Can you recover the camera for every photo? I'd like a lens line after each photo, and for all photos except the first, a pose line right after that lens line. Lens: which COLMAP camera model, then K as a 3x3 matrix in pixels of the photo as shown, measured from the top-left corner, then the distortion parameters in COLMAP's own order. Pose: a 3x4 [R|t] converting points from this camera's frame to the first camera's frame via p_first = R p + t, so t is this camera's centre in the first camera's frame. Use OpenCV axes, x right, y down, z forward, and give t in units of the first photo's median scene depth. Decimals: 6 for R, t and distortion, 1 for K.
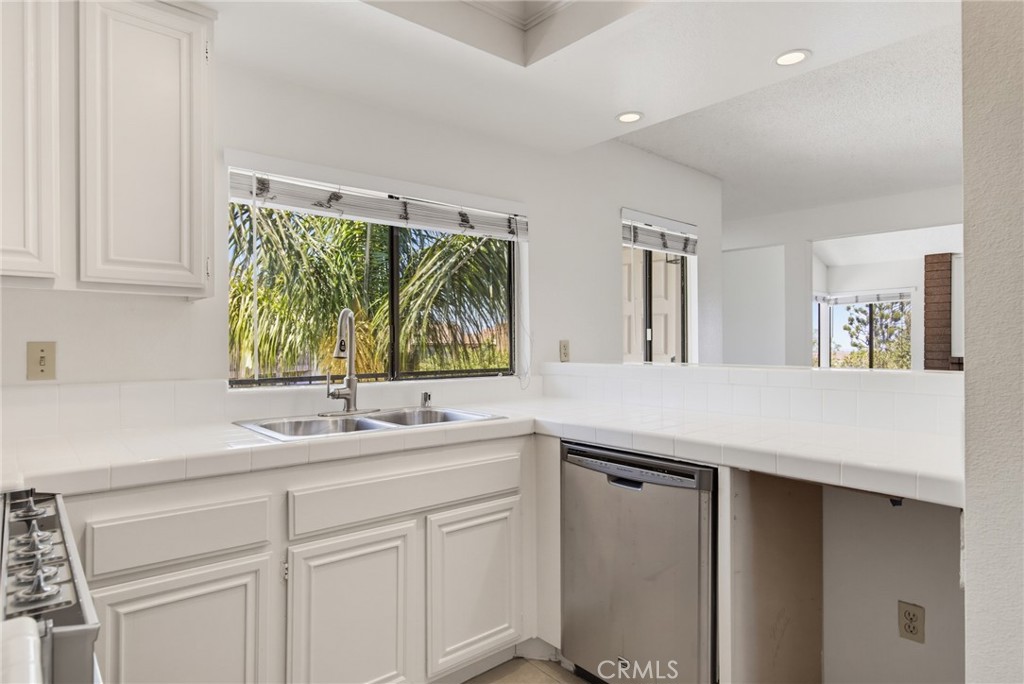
lens RADIAL K [[582.9, 0, 513.6], [0, 582.9, 337.9], [0, 0, 1]] dist [-0.003901, 0.004166]
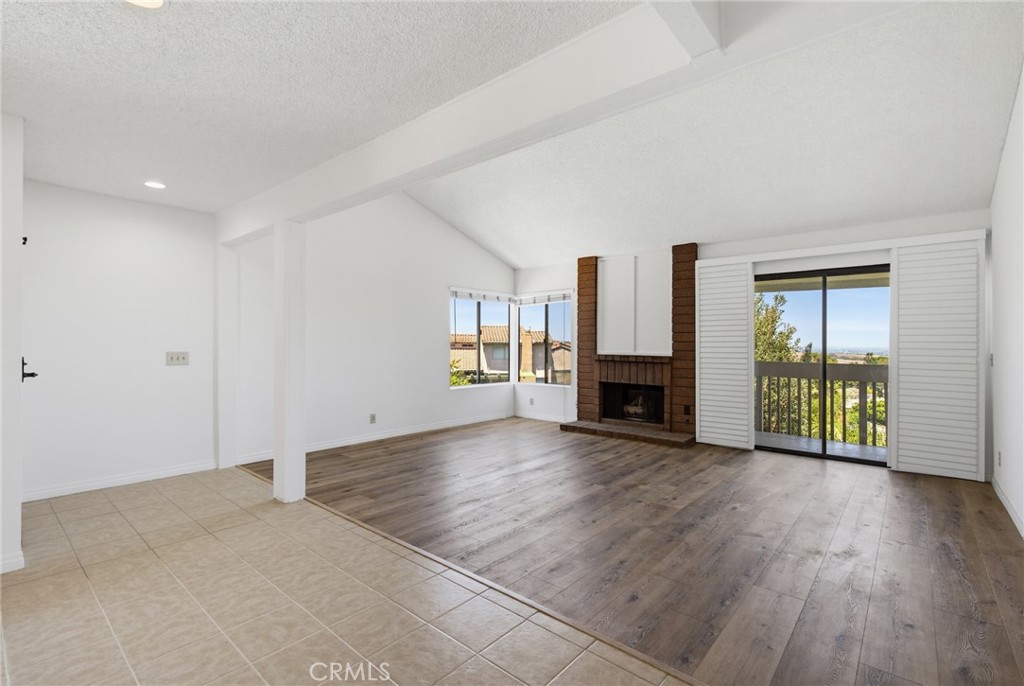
lens RADIAL K [[468.0, 0, 509.8], [0, 468.0, 339.6], [0, 0, 1]] dist [0.000889, 0.001284]
pose [[0.990170, -0.000380, 0.139871, 0.463386], [0.000009, 0.999996, 0.002646, 0.003847], [-0.139871, -0.002619, 0.990166, 0.173046]]
